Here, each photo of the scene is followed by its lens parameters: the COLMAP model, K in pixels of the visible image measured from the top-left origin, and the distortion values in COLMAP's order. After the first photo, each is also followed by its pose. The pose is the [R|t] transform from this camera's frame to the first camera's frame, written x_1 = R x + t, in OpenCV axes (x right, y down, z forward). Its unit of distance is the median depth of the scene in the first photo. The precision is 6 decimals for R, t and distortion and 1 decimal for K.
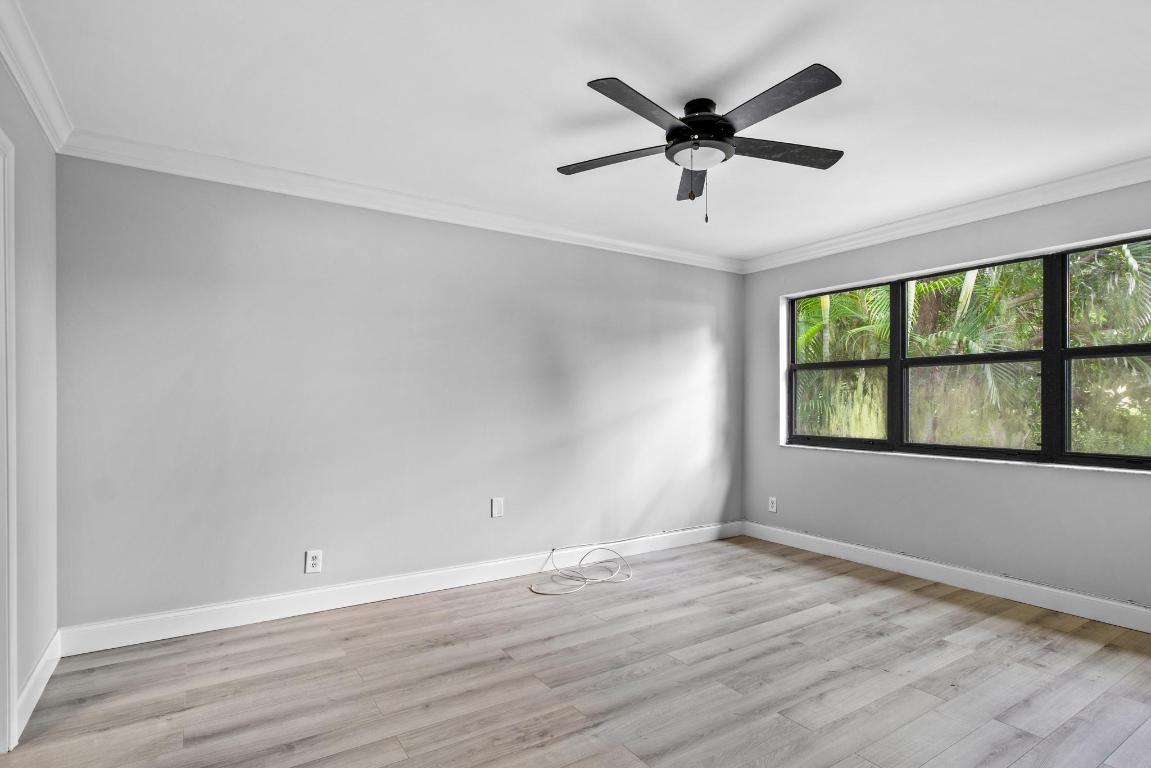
lens RADIAL K [[587.8, 0, 575.9], [0, 587.8, 399.8], [0, 0, 1]] dist [-0.037488, 0.017670]
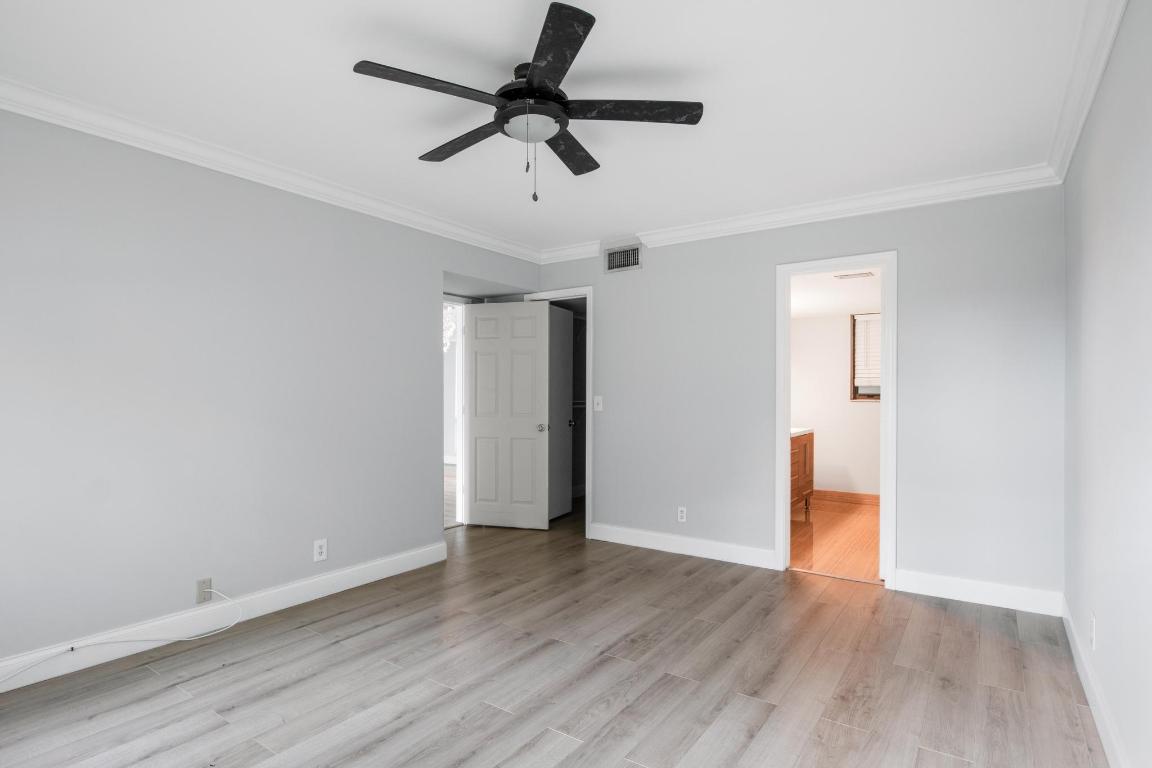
lens RADIAL K [[588.3, 0, 576.4], [0, 588.3, 399.9], [0, 0, 1]] dist [-0.037488, 0.017670]
pose [[-0.928036, -0.000360, -0.372490, 0.458970], [-0.000689, 0.999999, 0.000751, 0.010336], [0.372490, 0.000954, -0.928036, 1.770391]]
